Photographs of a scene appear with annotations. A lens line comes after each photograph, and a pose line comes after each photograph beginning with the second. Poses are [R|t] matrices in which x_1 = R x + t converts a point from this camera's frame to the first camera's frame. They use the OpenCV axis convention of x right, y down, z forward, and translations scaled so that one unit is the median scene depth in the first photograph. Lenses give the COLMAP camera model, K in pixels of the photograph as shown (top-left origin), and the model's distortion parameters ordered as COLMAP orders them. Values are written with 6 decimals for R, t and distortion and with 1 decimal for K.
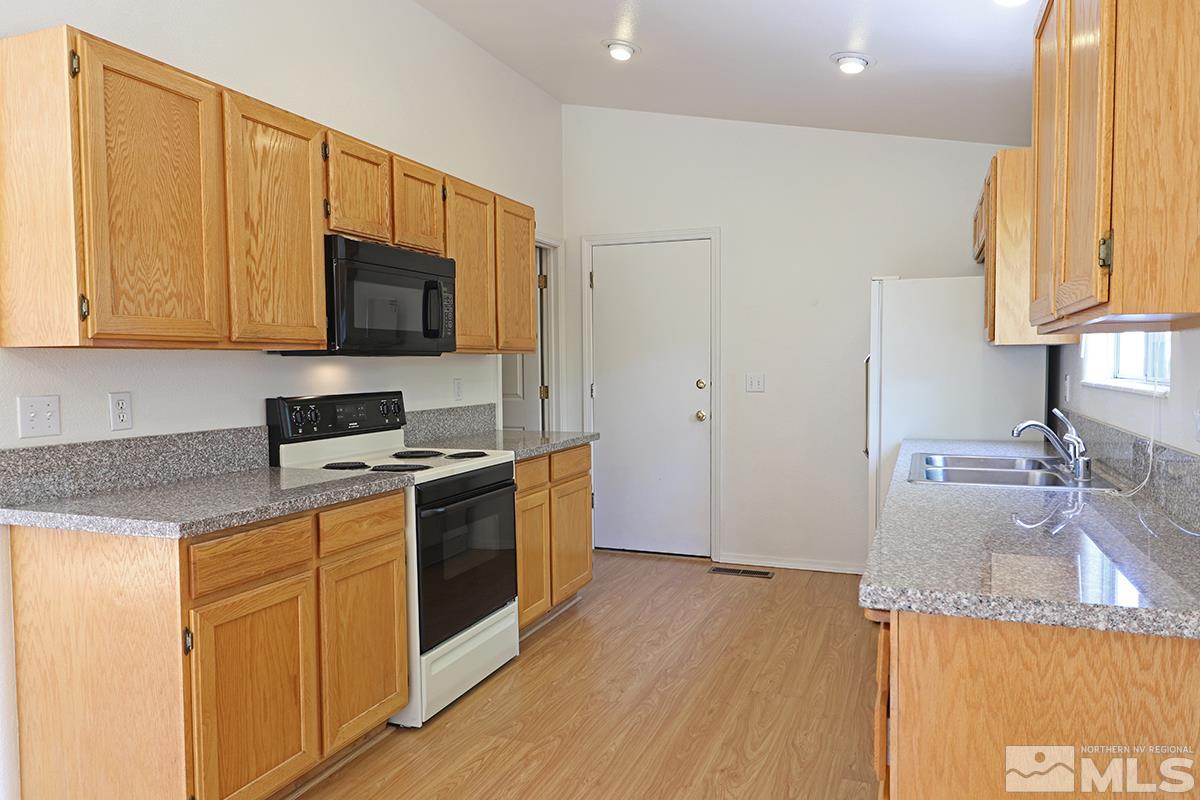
lens RADIAL K [[809.6, 0, 604.3], [0, 809.6, 409.3], [0, 0, 1]] dist [-0.003224, -0.004091]
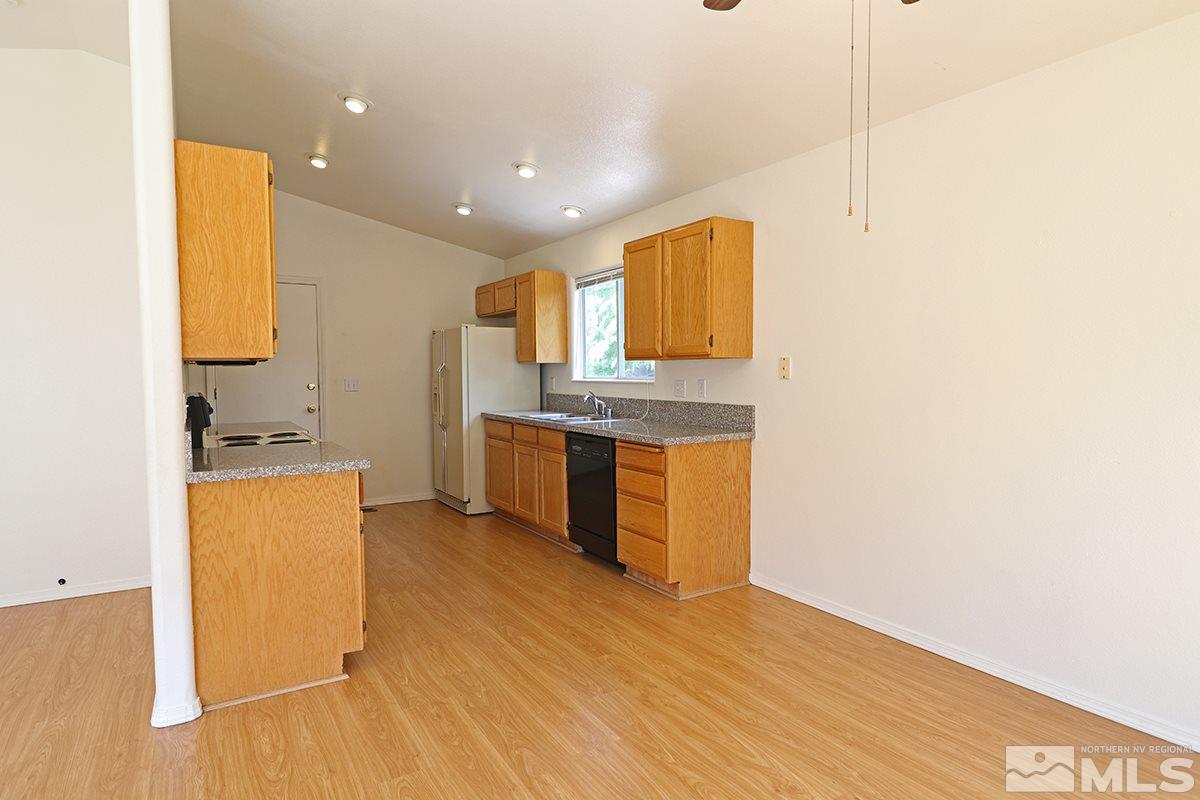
lens RADIAL K [[658.8, 0, 601.9], [0, 658.8, 404.7], [0, 0, 1]] dist [-0.001659, -0.000791]
pose [[0.608849, -0.036266, 0.792457, -1.049561], [0.044243, 0.998952, 0.011724, 0.020639], [-0.792052, 0.027923, 0.609815, -0.228165]]
